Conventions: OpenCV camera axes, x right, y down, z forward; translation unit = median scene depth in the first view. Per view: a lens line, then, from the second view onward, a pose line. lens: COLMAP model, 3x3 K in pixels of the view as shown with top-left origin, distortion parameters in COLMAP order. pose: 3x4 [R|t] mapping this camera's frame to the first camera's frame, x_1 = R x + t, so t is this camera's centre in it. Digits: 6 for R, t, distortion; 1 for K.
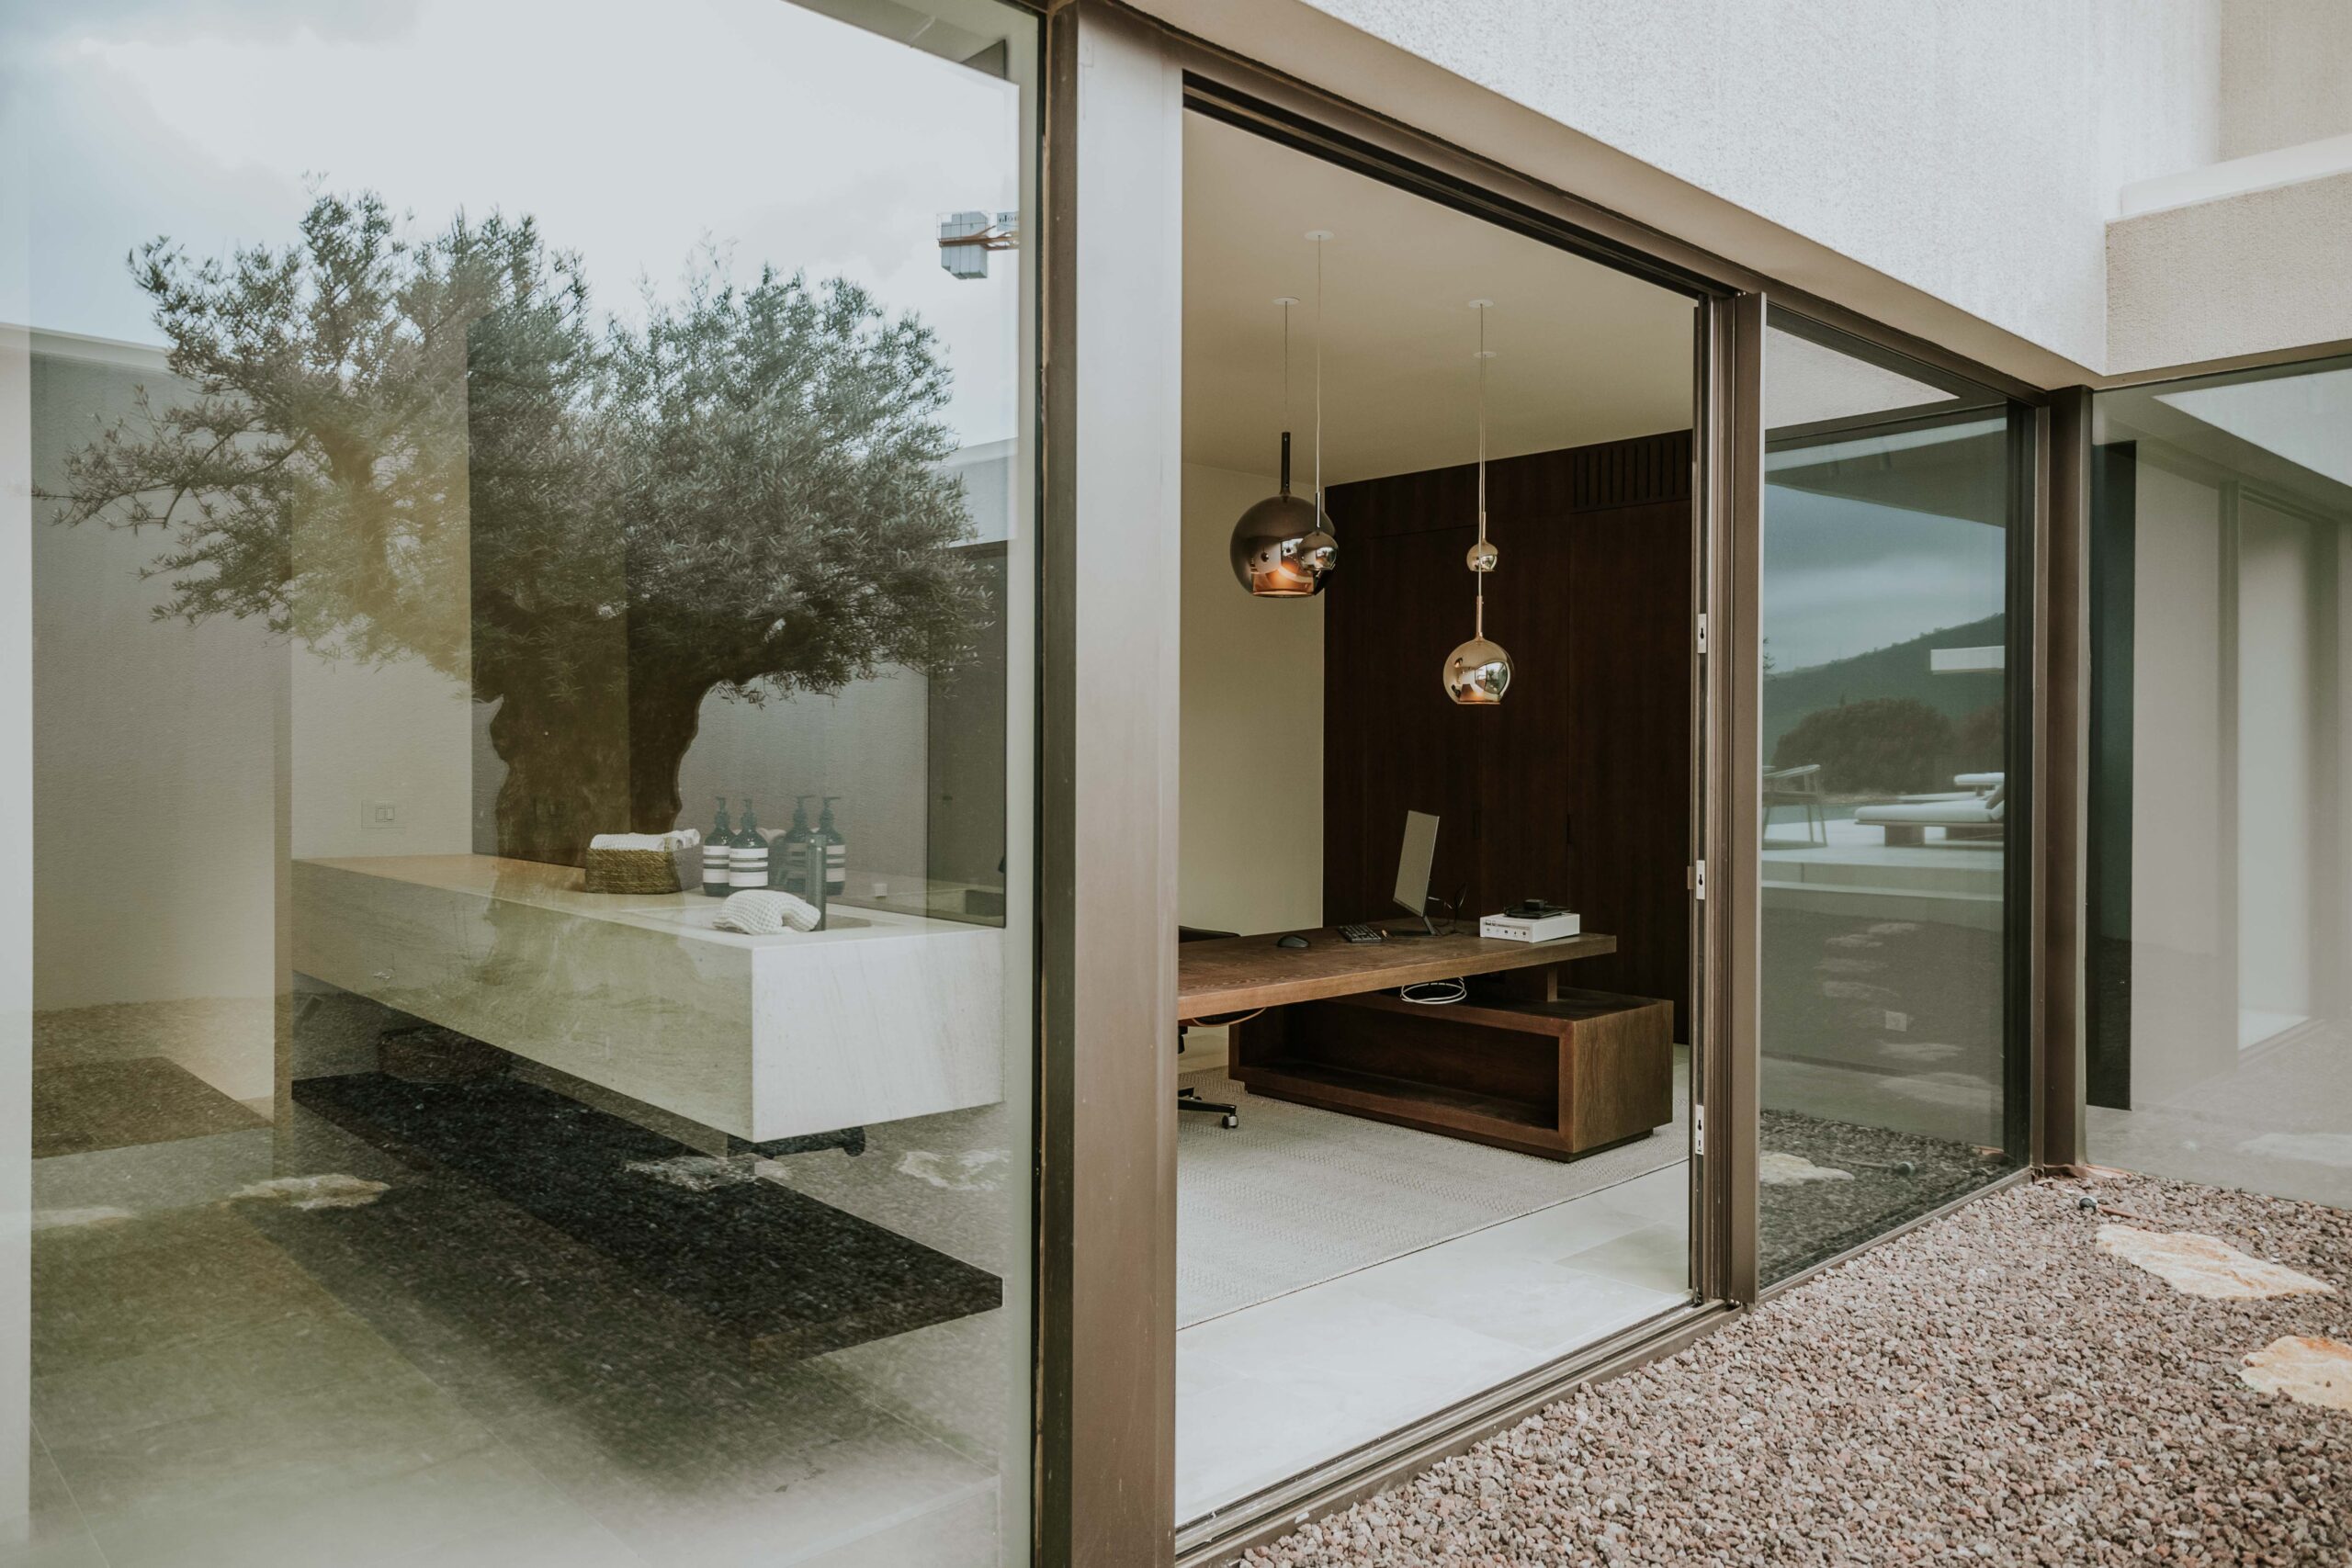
lens RADIAL K [[1598.8, 0, 1169.9], [0, 1598.8, 781.2], [0, 0, 1]] dist [-0.011768, -0.002771]
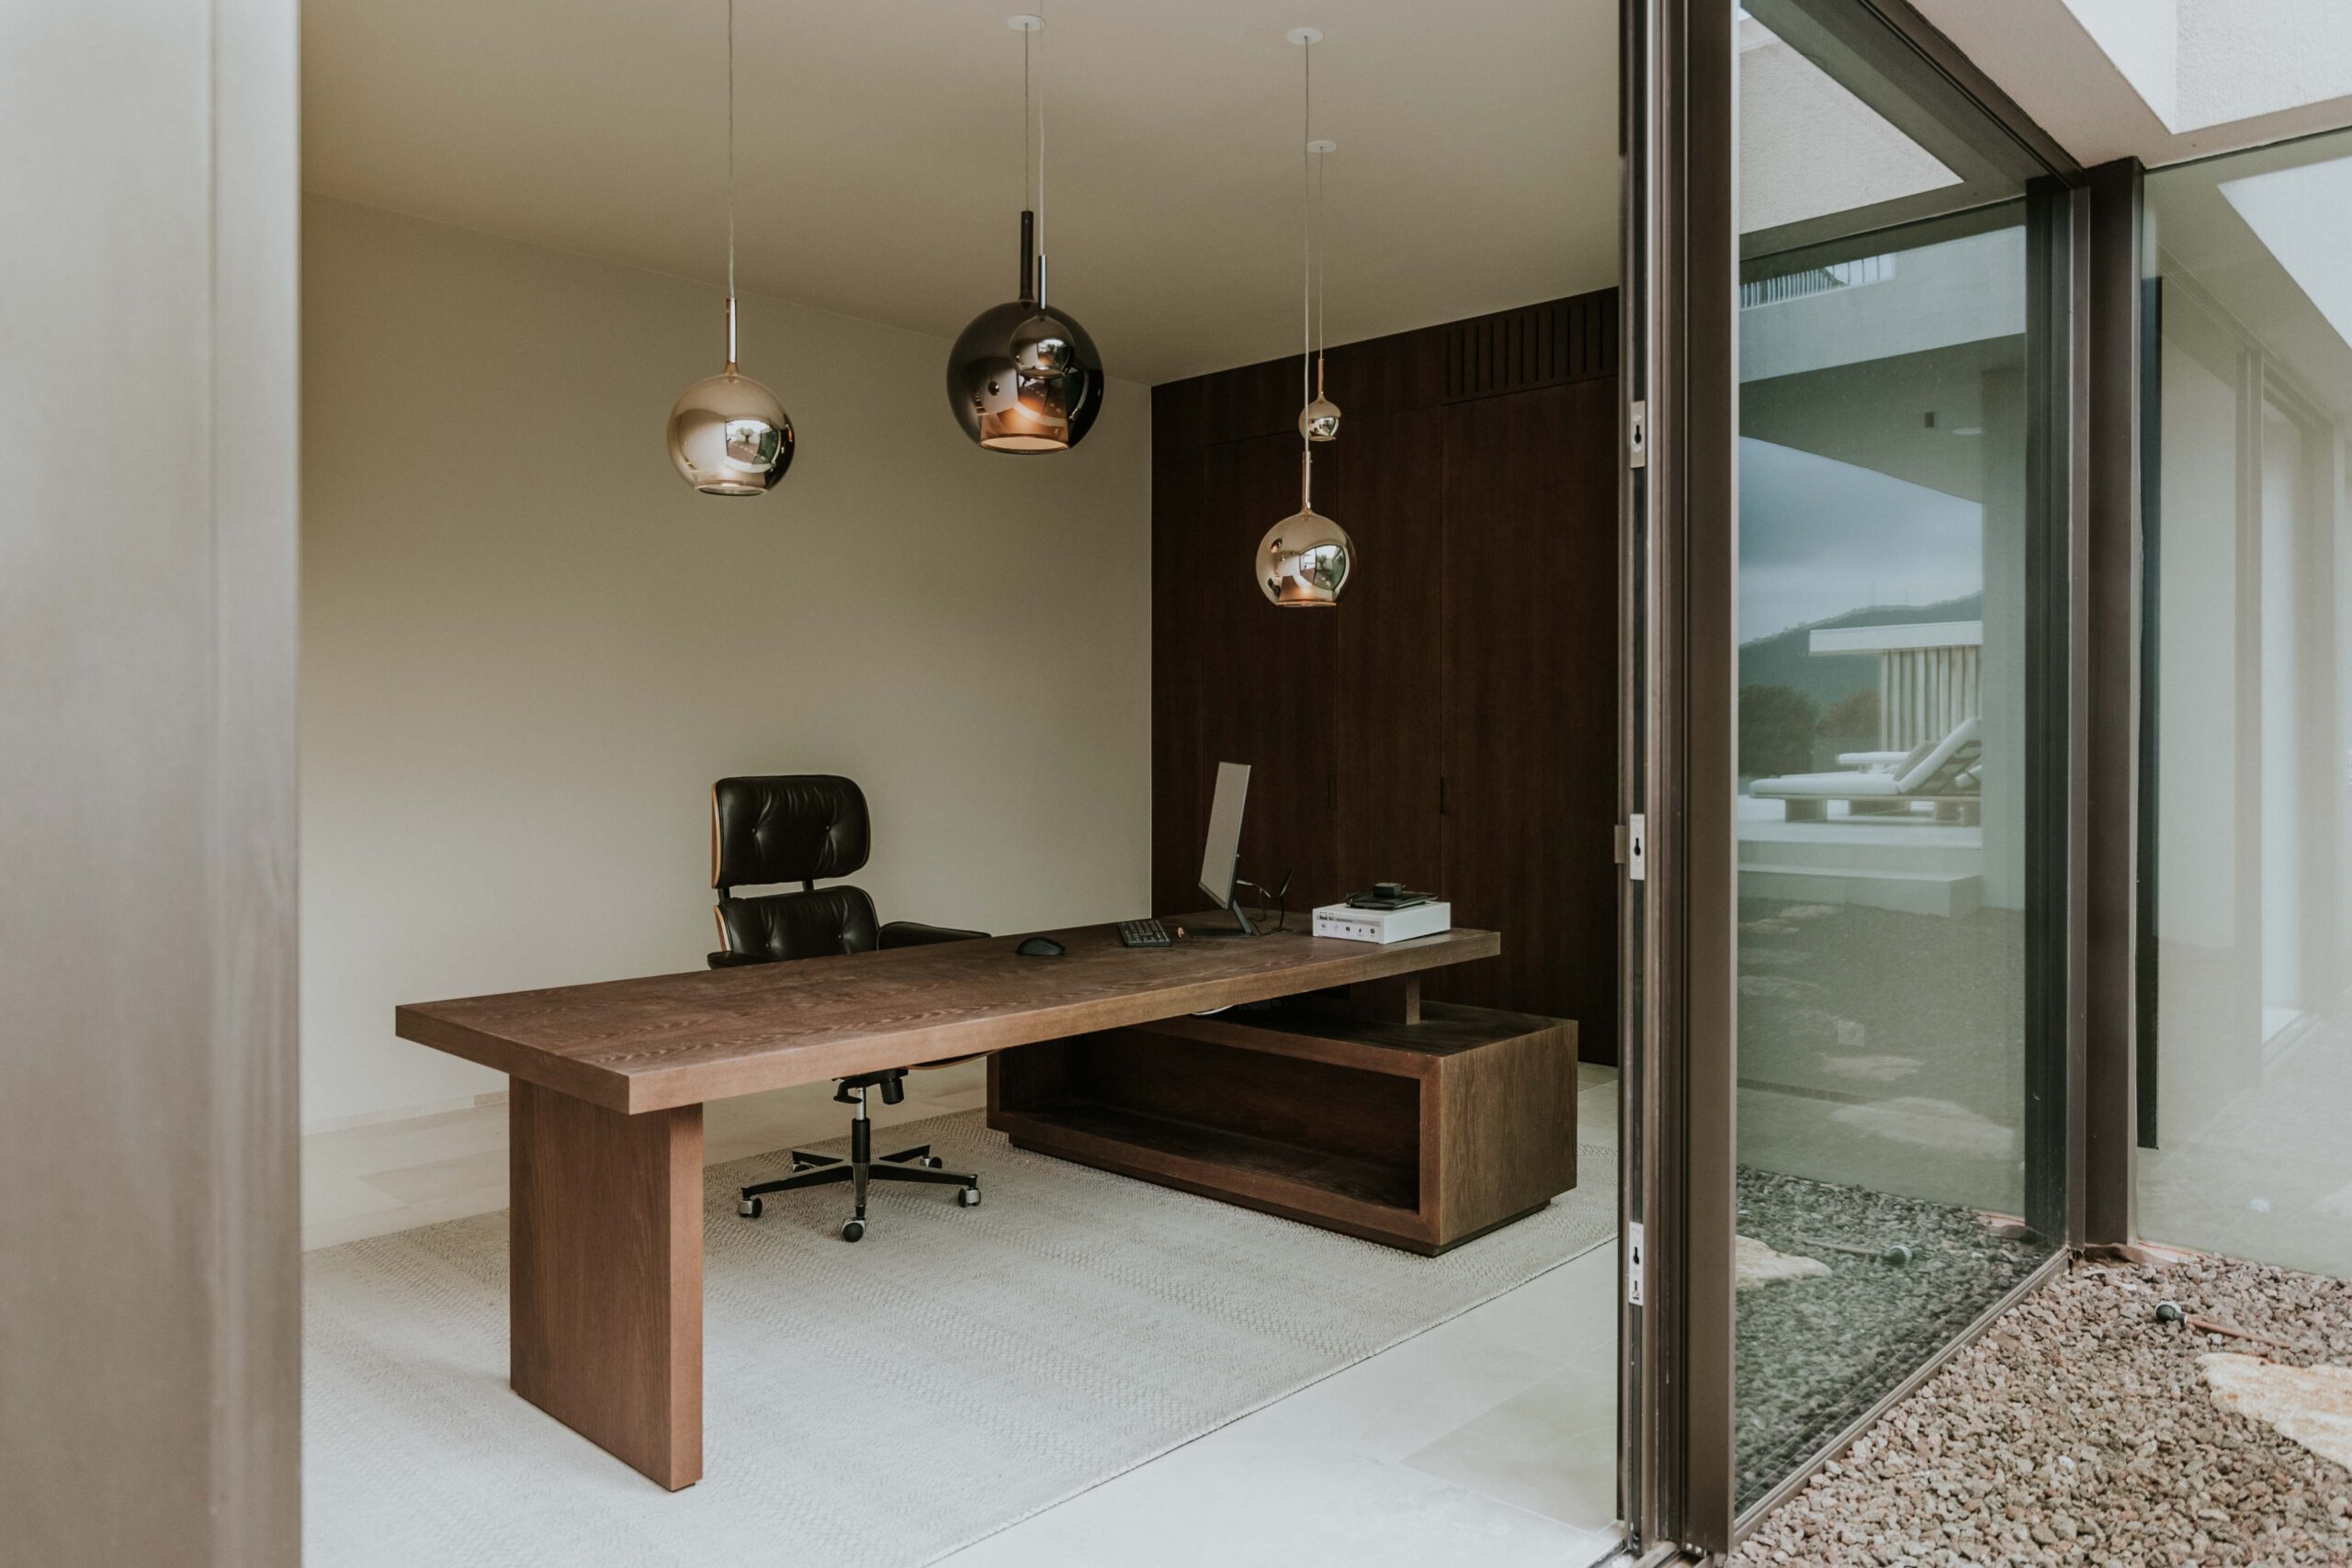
lens RADIAL K [[1598.8, 0, 1175.4], [0, 1598.8, 770.1], [0, 0, 1]] dist [-0.011768, -0.002771]
pose [[0.997462, -0.004391, 0.071063, 0.086669], [0.004275, 0.999989, 0.001784, 0.022873], [-0.071070, -0.001476, 0.997470, 0.305978]]
